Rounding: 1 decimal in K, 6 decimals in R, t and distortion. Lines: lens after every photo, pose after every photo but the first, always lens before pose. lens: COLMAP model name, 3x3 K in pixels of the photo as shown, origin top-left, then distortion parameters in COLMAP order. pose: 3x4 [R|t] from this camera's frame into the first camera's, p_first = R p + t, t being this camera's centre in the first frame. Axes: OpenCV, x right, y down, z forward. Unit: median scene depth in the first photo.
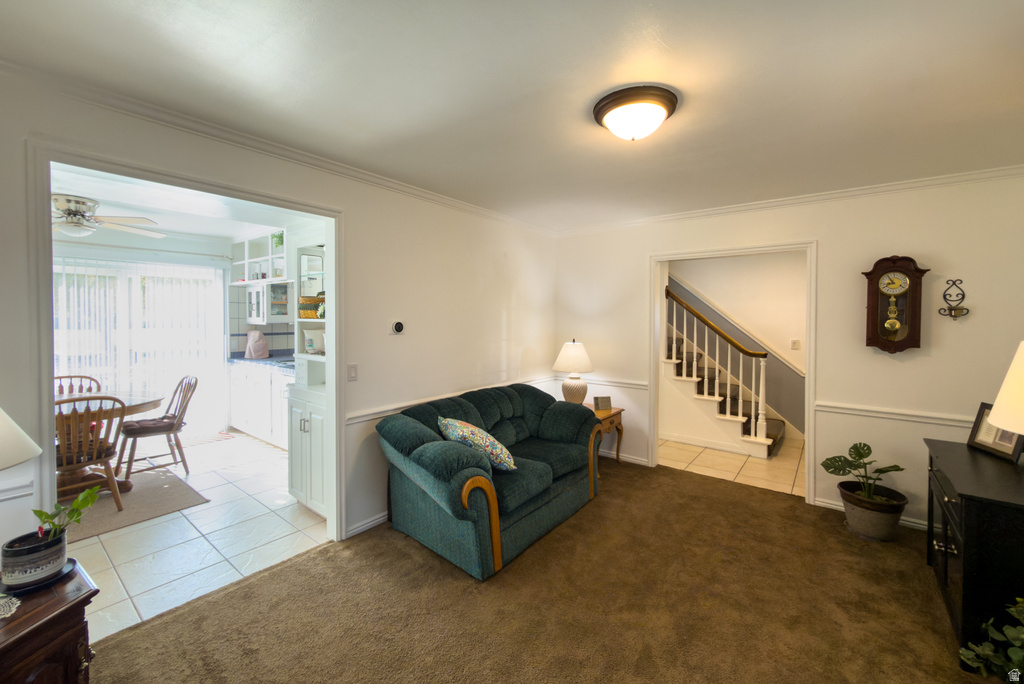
lens RADIAL K [[413.3, 0, 516.5], [0, 413.3, 327.6], [0, 0, 1]] dist [-0.000256, 0.000235]
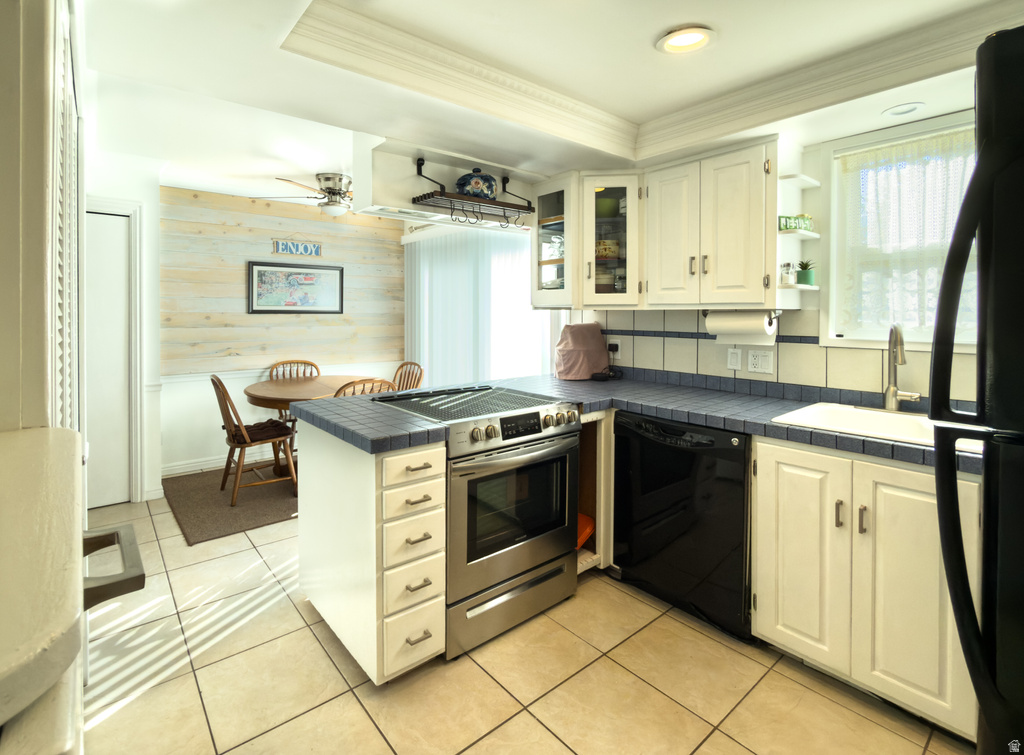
lens RADIAL K [[486.6, 0, 457.0], [0, 486.6, 314.9], [0, 0, 1]] dist [-0.001598, -0.000189]
pose [[-0.272299, 0.003931, -0.962205, -0.022244], [-0.019989, 0.999753, 0.009741, -0.005602], [0.962005, 0.021886, -0.272153, 1.038013]]
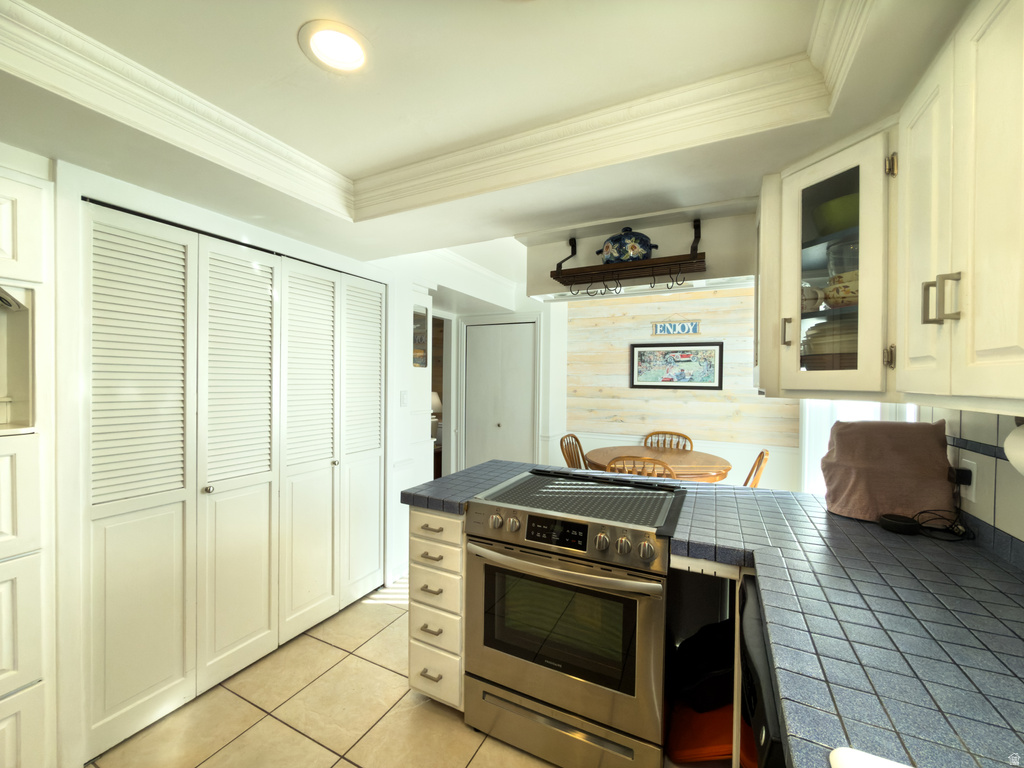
lens RADIAL K [[411.4, 0, 512.0], [0, 411.4, 384.0], [0, 0, 1]] dist [-0.000057, 0.000089]
pose [[-0.980932, -0.008496, -0.194164, -0.332619], [-0.014673, 0.999430, 0.030397, -0.023187], [0.193795, 0.032666, -0.980498, 1.252987]]
